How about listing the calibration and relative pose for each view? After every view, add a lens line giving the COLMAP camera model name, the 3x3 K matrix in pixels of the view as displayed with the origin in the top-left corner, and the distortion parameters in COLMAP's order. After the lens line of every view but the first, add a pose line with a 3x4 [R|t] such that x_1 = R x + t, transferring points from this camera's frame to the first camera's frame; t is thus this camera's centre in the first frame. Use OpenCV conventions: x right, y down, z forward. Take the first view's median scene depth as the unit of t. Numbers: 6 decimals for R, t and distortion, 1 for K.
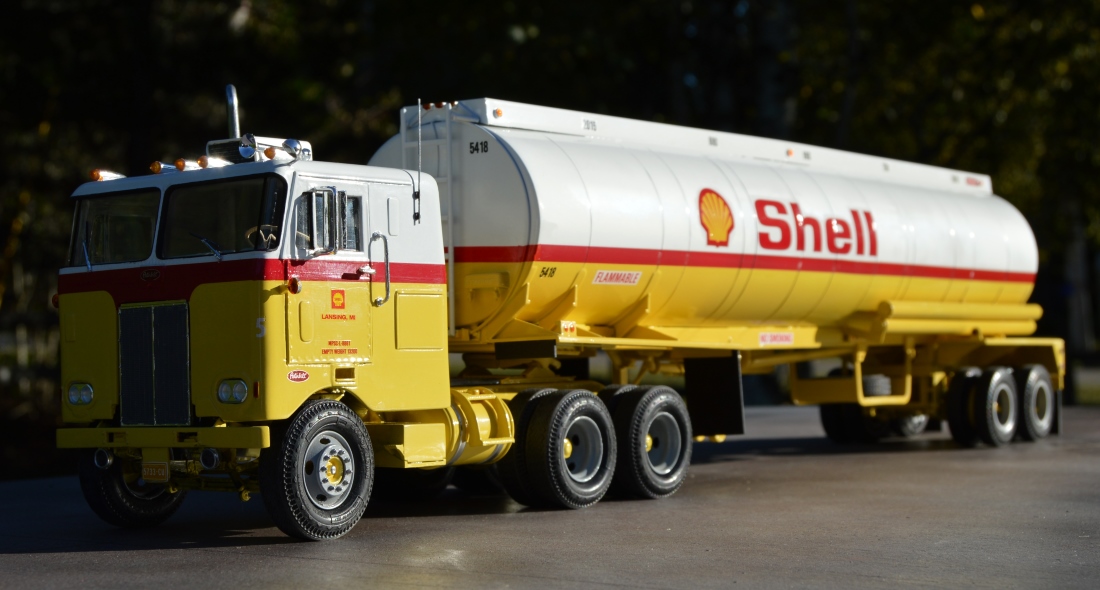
lens RADIAL K [[2114.1, 0, 550.0], [0, 2114.1, 295.0], [0, 0, 1]] dist [-0.016189, -0.089100]
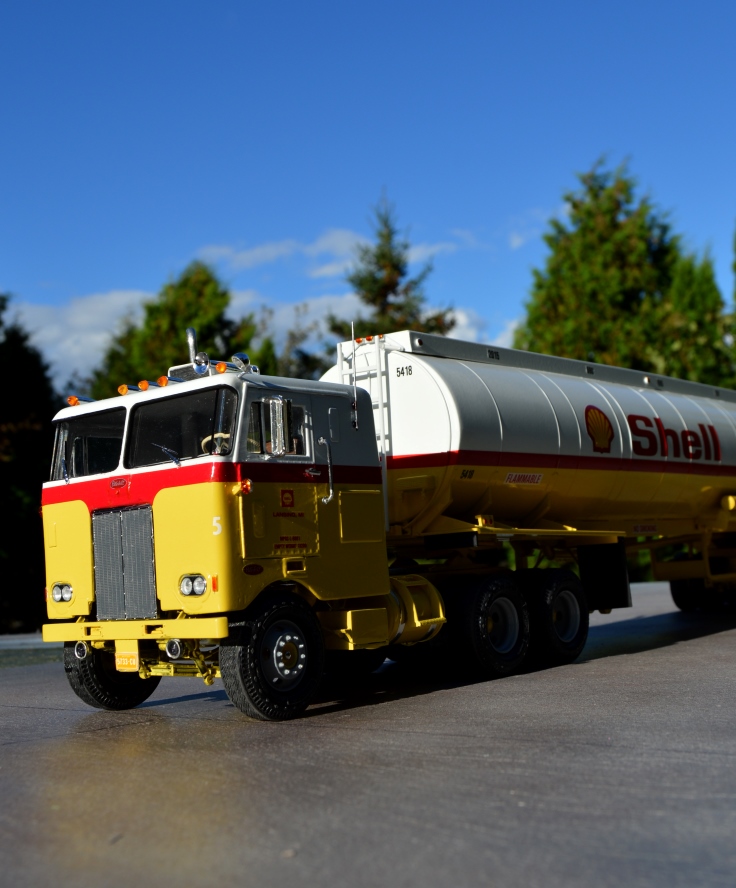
lens RADIAL K [[1299.9, 0, 368.0], [0, 1299.9, 444.0], [0, 0, 1]] dist [0.033667, -0.000471]
pose [[0.998324, -0.037750, -0.043855, -0.027008], [0.035071, 0.997562, -0.060335, 0.015674], [0.046025, 0.058696, 0.997214, 0.317189]]
